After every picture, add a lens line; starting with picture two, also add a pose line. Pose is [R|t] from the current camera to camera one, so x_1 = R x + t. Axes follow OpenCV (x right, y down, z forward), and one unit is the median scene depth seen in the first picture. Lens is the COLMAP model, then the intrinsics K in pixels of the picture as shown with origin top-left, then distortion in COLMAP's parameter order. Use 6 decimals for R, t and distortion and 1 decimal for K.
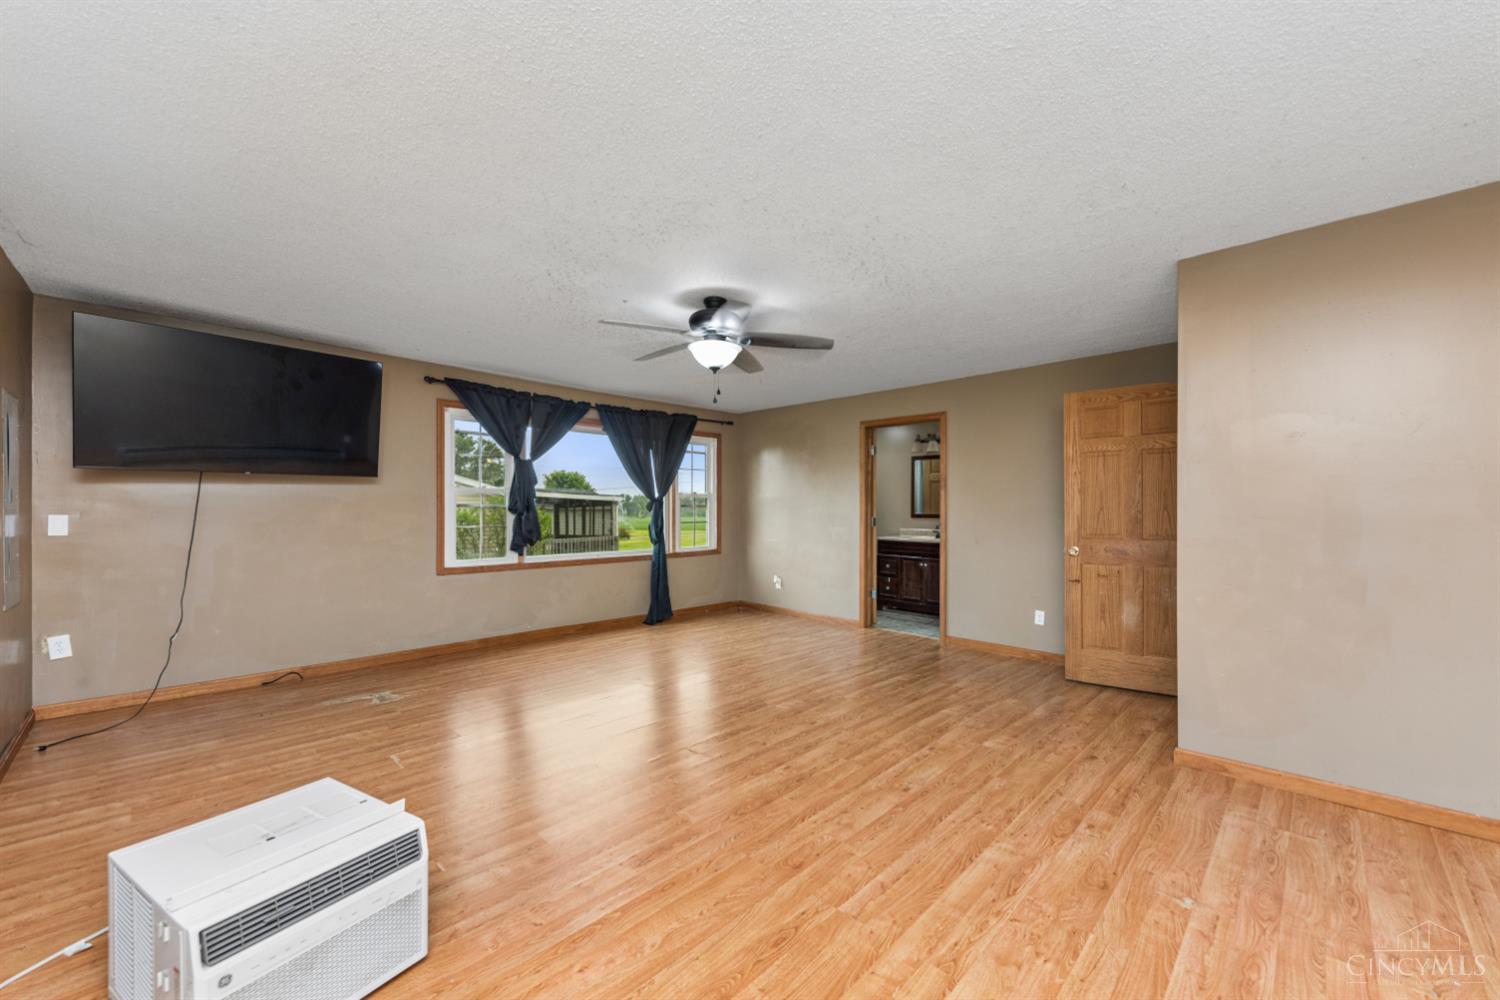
lens RADIAL K [[575.8, 0, 747.3], [0, 575.8, 510.7], [0, 0, 1]] dist [0.002849, 0.000141]
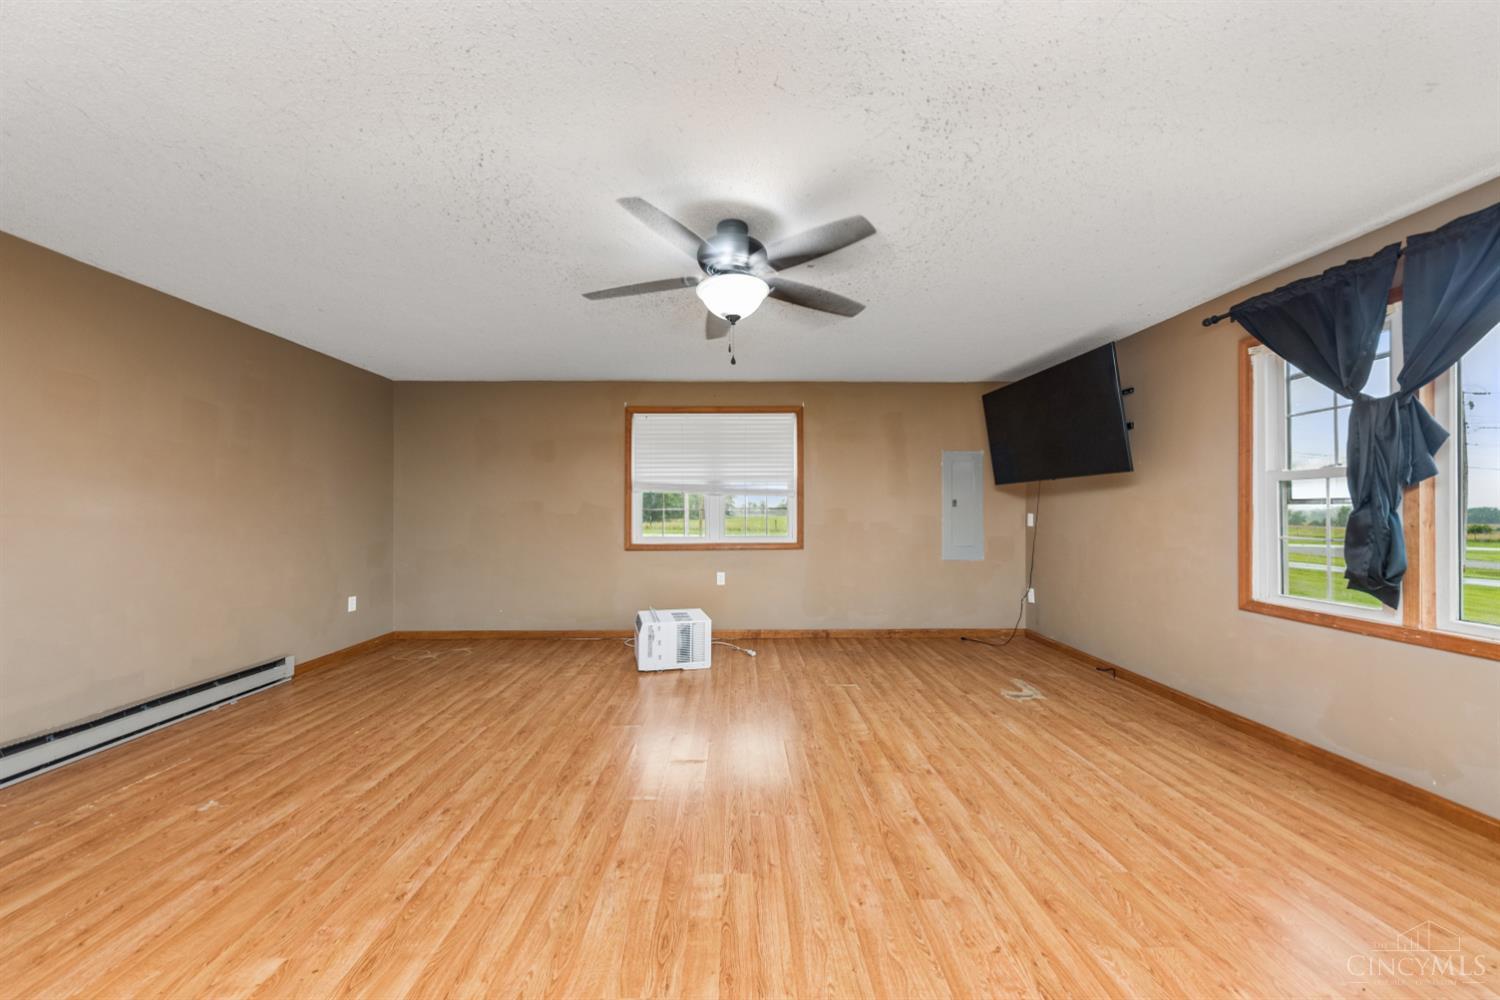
lens RADIAL K [[521.1, 0, 744.1], [0, 521.1, 505.0], [0, 0, 1]] dist [-0.002331, -0.000226]
pose [[-0.702422, -0.010867, -0.711678, 0.444512], [-0.004725, 0.999933, -0.010604, 0.003751], [0.711745, -0.004086, -0.702426, 1.590373]]
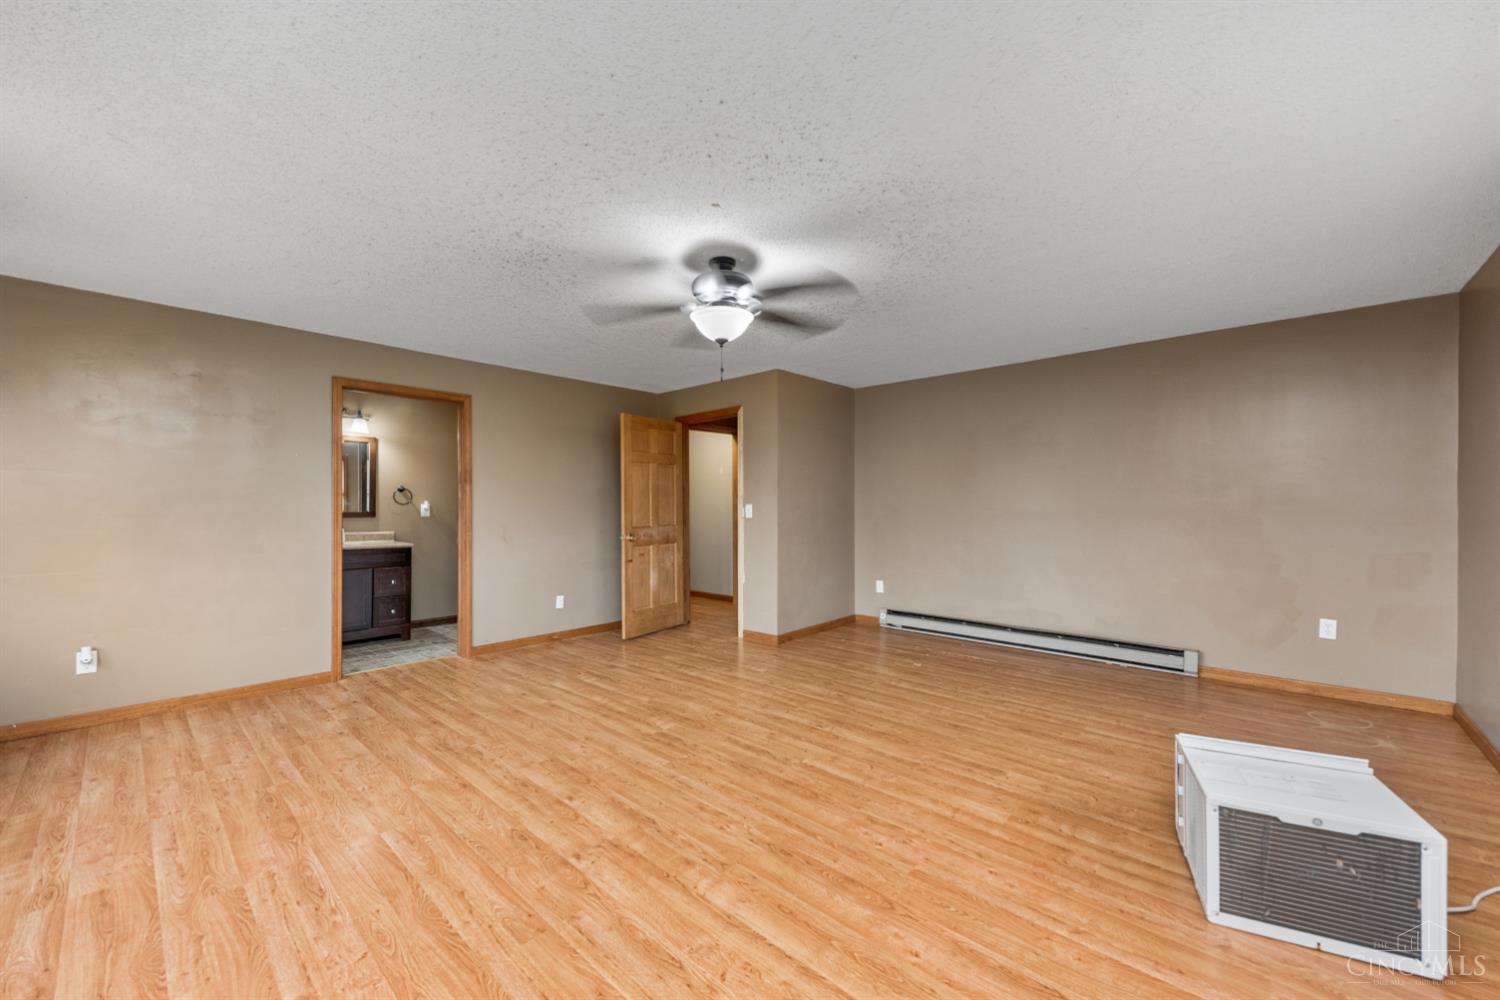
lens RADIAL K [[575.8, 0, 744.0], [0, 575.8, 499.1], [0, 0, 1]] dist [0.002849, 0.000141]
pose [[-0.029076, 0.008078, 0.999545, -0.979224], [0.007525, 0.999941, -0.007862, -0.003040], [-0.999549, 0.007293, -0.029135, 1.062394]]
